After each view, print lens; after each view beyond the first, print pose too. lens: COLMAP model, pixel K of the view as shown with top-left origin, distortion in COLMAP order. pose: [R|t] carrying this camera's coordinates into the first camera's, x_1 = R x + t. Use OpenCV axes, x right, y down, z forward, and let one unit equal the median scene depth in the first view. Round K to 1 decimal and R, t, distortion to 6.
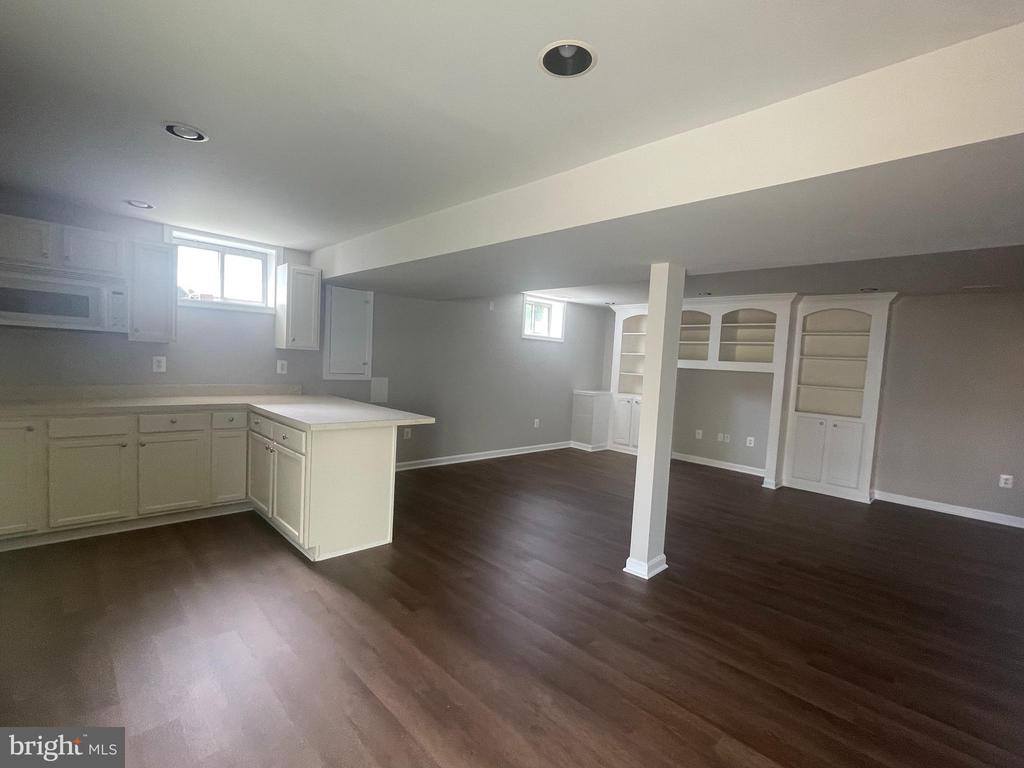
lens RADIAL K [[480.0, 0, 511.4], [0, 480.0, 389.8], [0, 0, 1]] dist [0.001918, 0.000216]
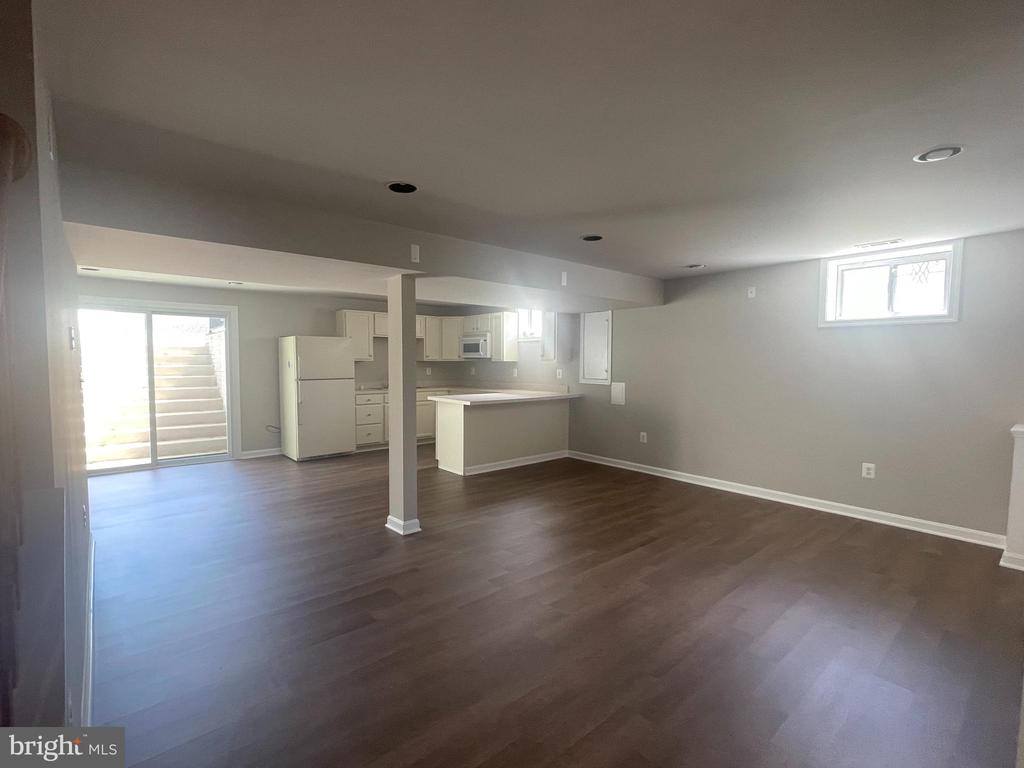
lens RADIAL K [[480.0, 0, 511.4], [0, 480.0, 389.8], [0, 0, 1]] dist [0.001918, 0.000216]
pose [[-0.061526, 0.001230, -0.998105, 0.759704], [-0.074139, 0.997231, 0.005799, 0.002229], [0.995348, 0.074355, -0.061264, 0.705784]]
